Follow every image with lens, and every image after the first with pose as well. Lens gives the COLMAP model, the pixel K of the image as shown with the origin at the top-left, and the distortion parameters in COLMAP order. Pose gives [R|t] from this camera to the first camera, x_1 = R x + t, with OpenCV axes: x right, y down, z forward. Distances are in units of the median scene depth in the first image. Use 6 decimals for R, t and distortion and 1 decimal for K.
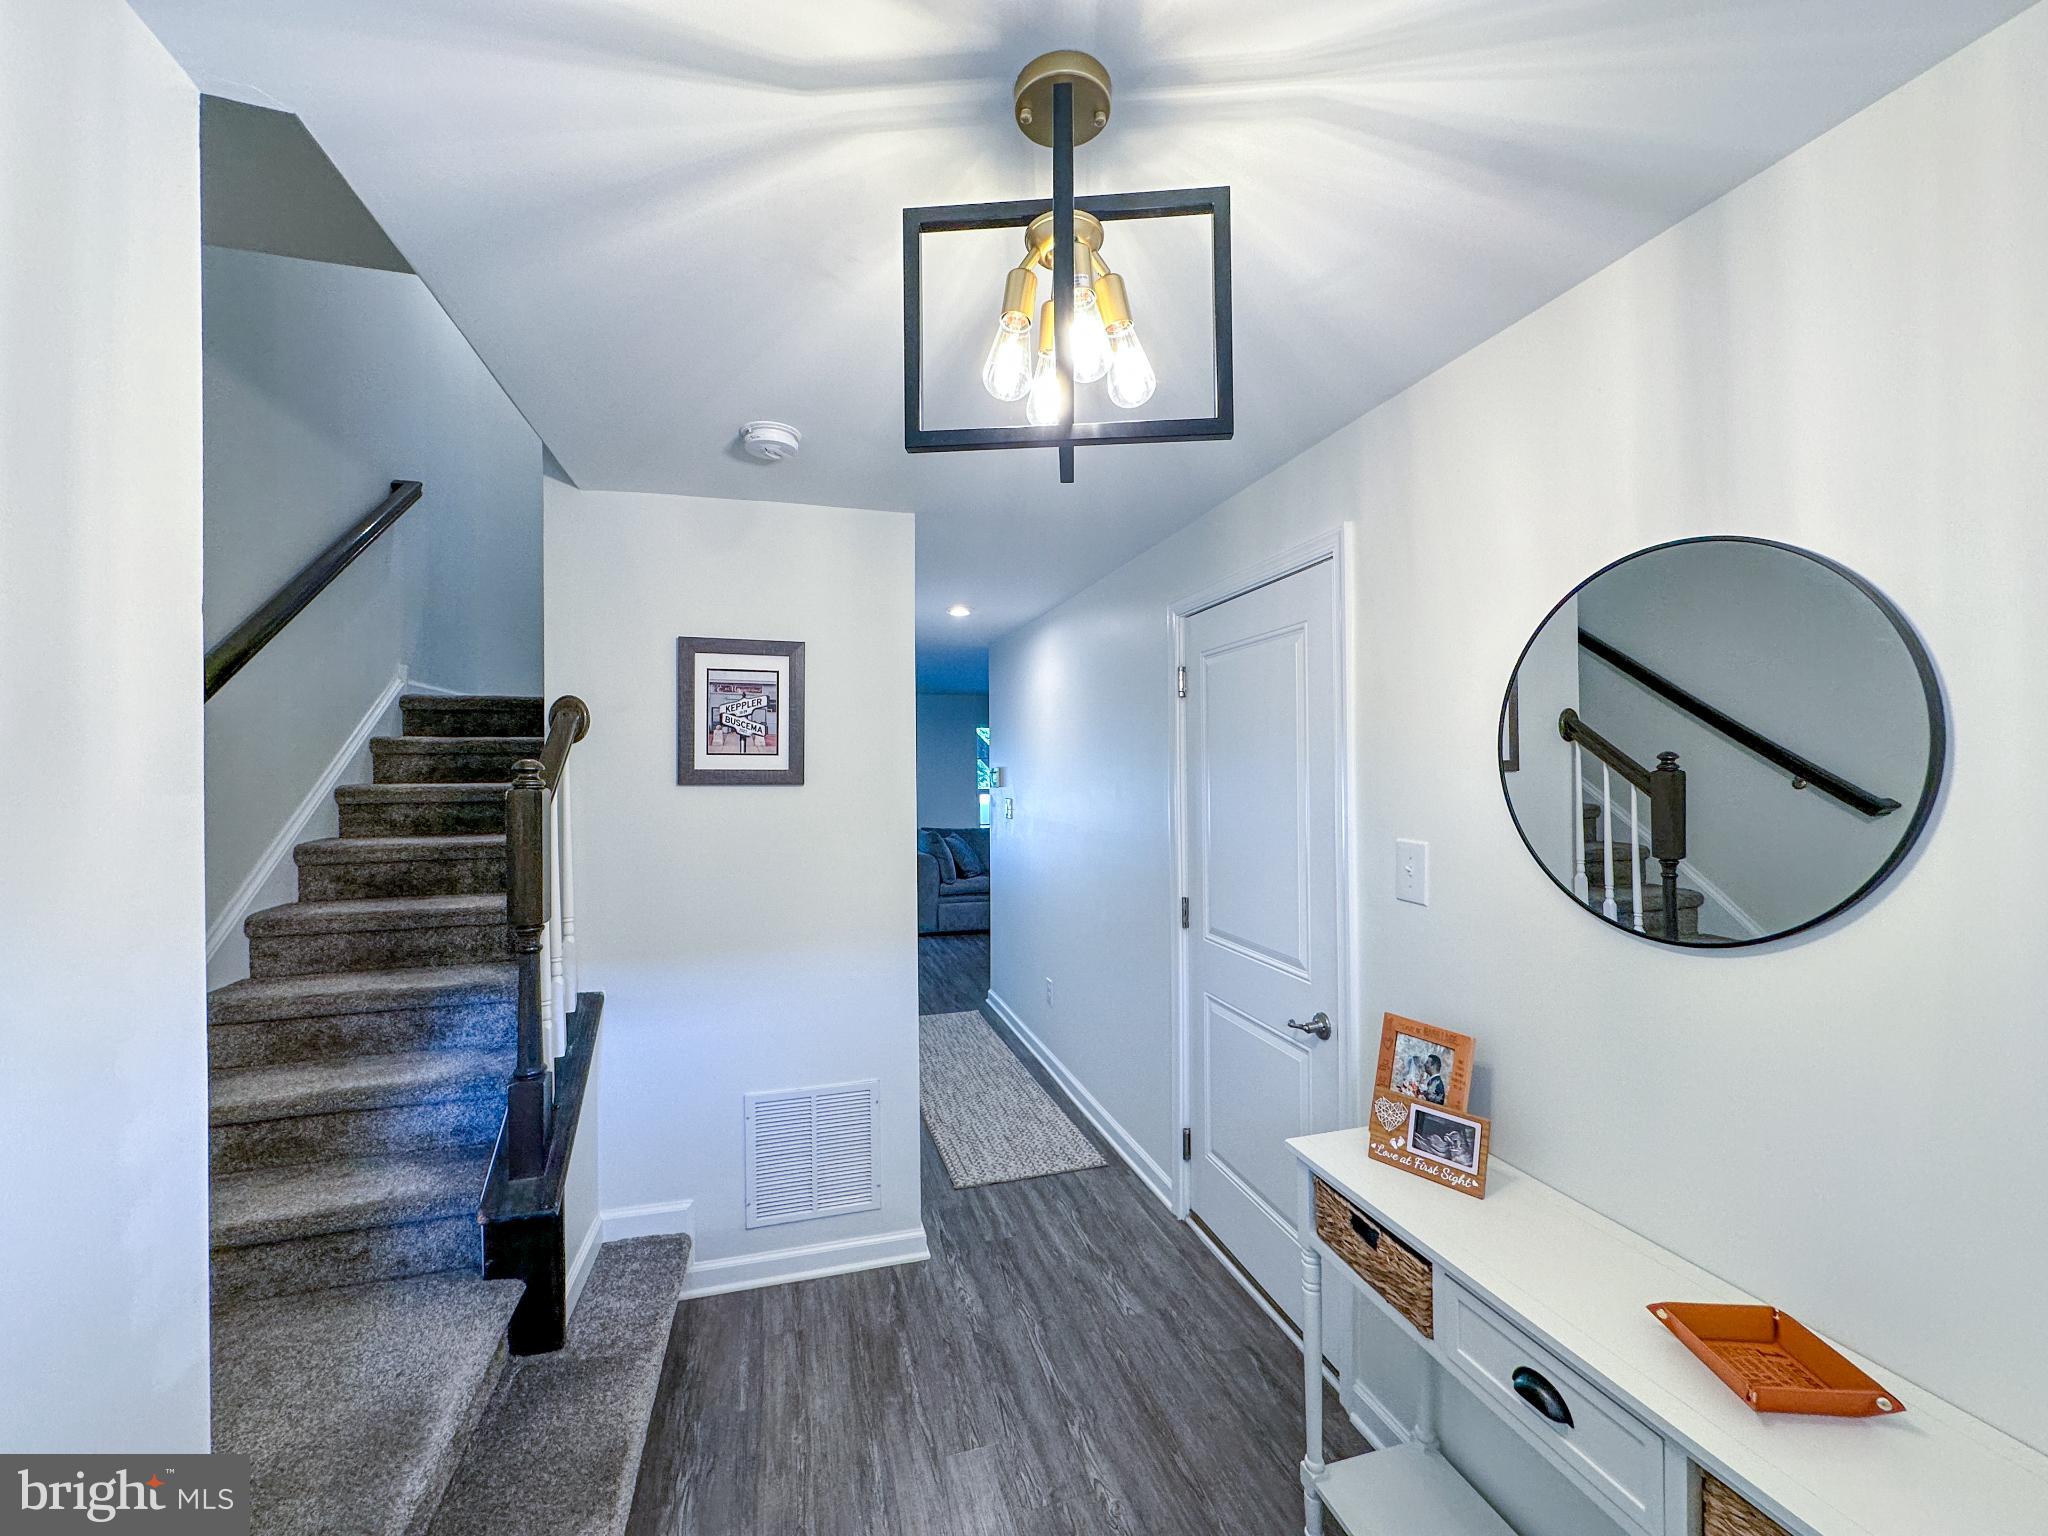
lens RADIAL K [[835.4, 0, 1015.5], [0, 835.4, 771.5], [0, 0, 1]] dist [-0.001523, 0.000220]
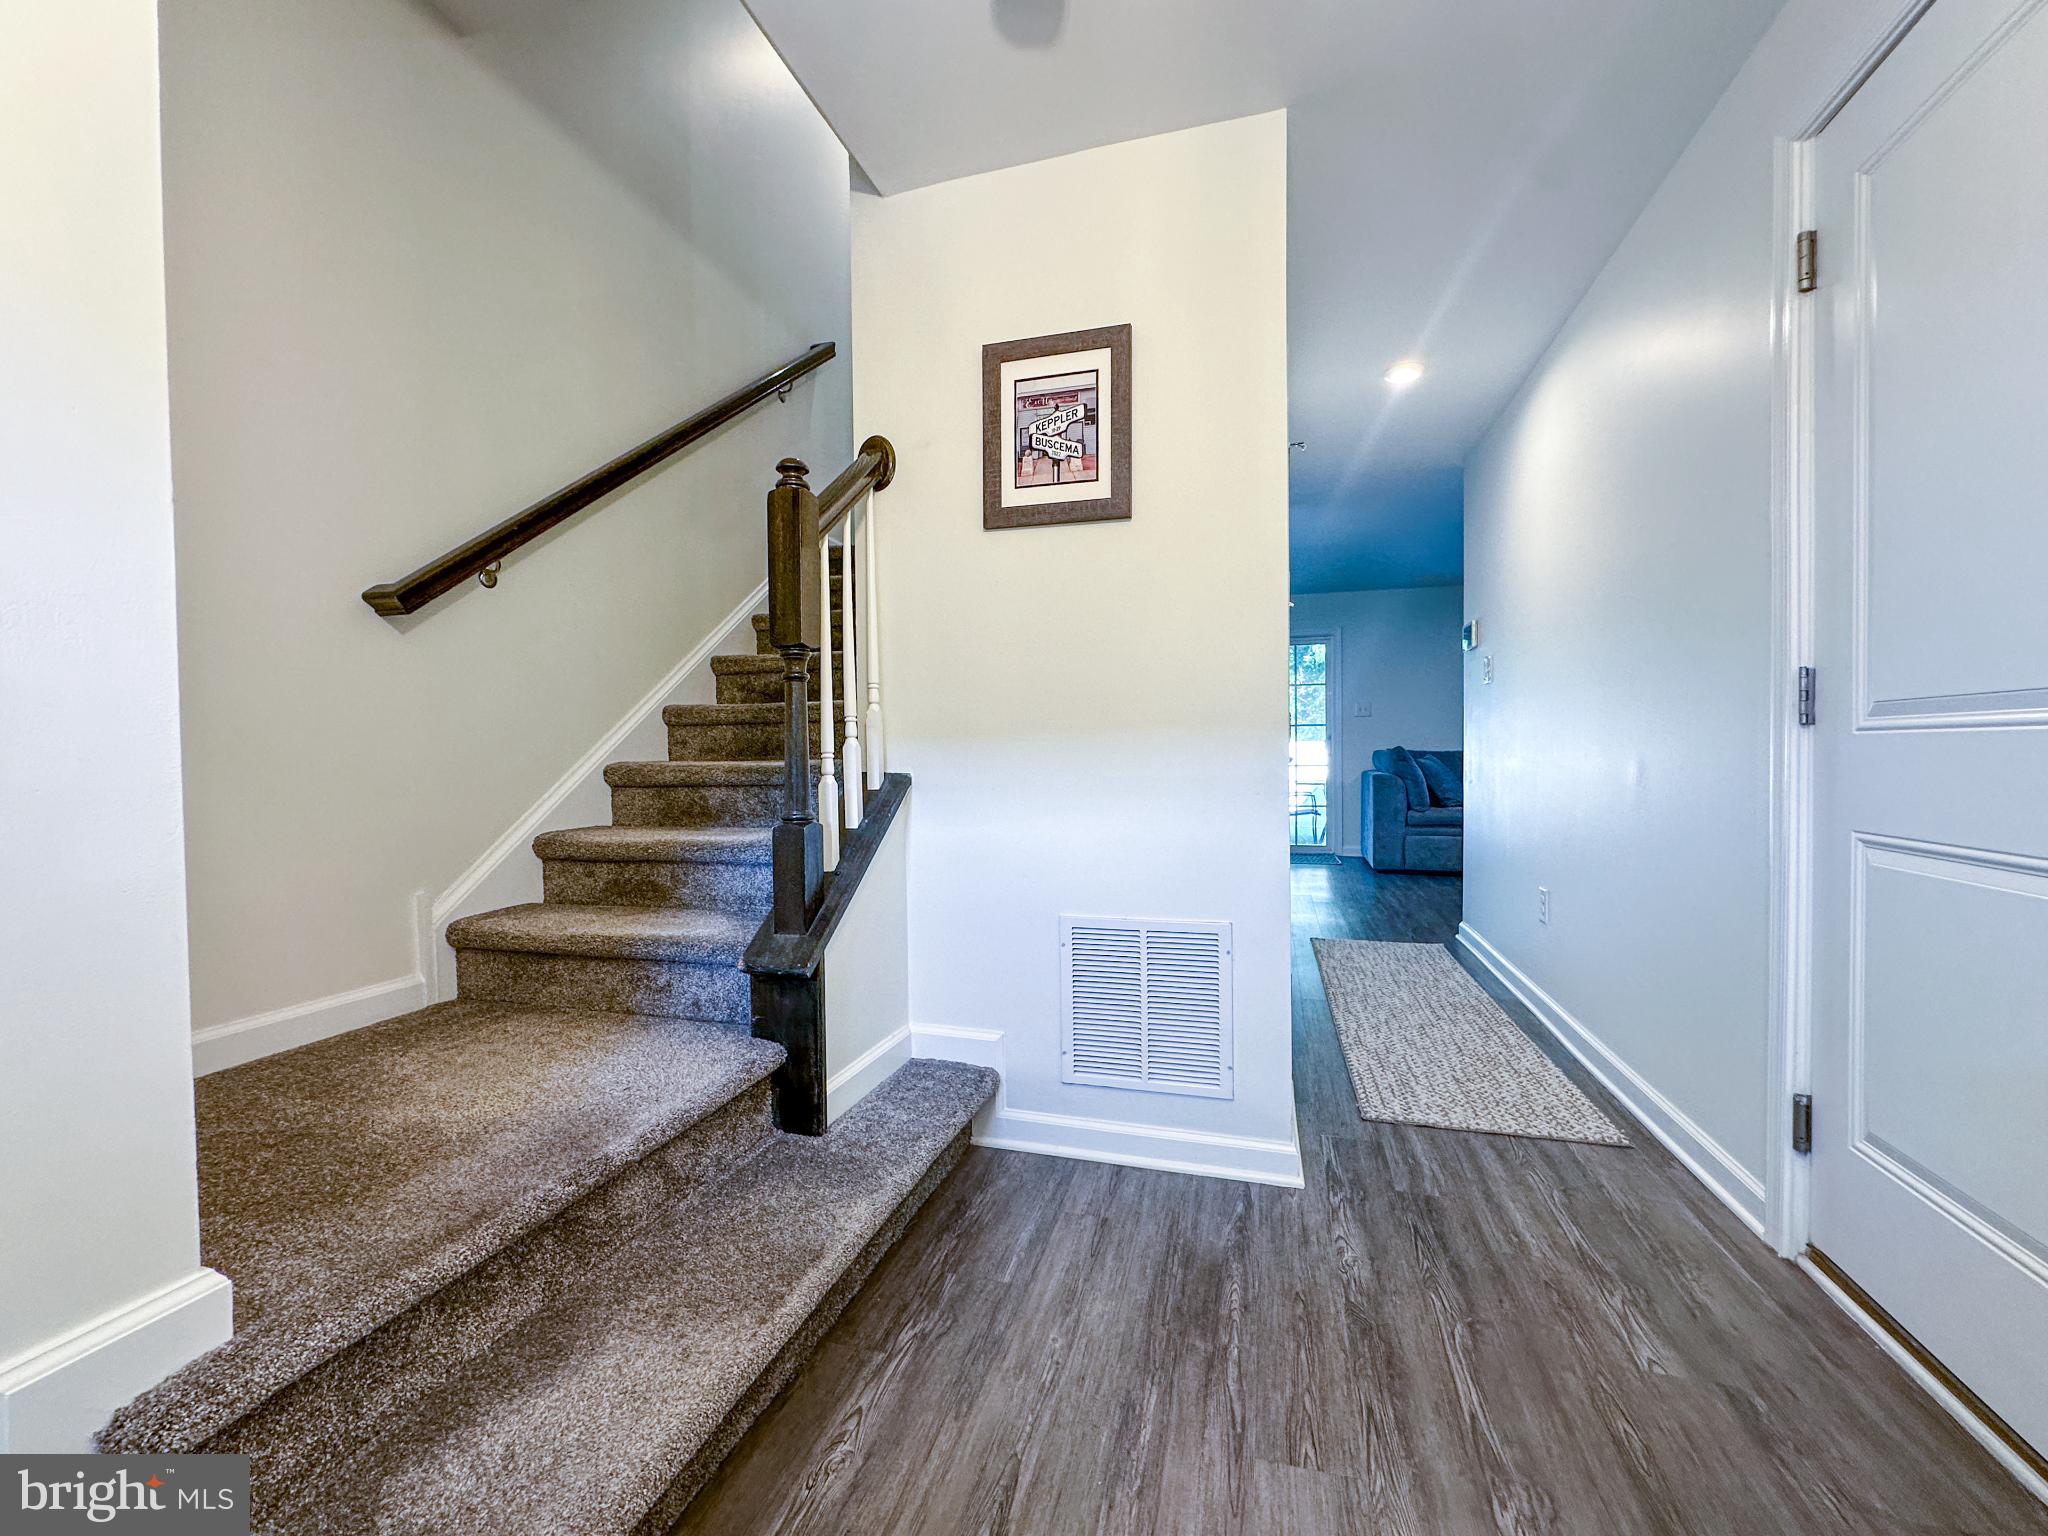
lens RADIAL K [[835.4, 0, 1015.5], [0, 835.4, 771.5], [0, 0, 1]] dist [-0.001523, 0.000220]
pose [[0.844514, 0.012081, -0.535397, 0.068844], [-0.001631, 0.999799, 0.019988, 0.237353], [0.535531, -0.016007, 0.844364, 0.307503]]
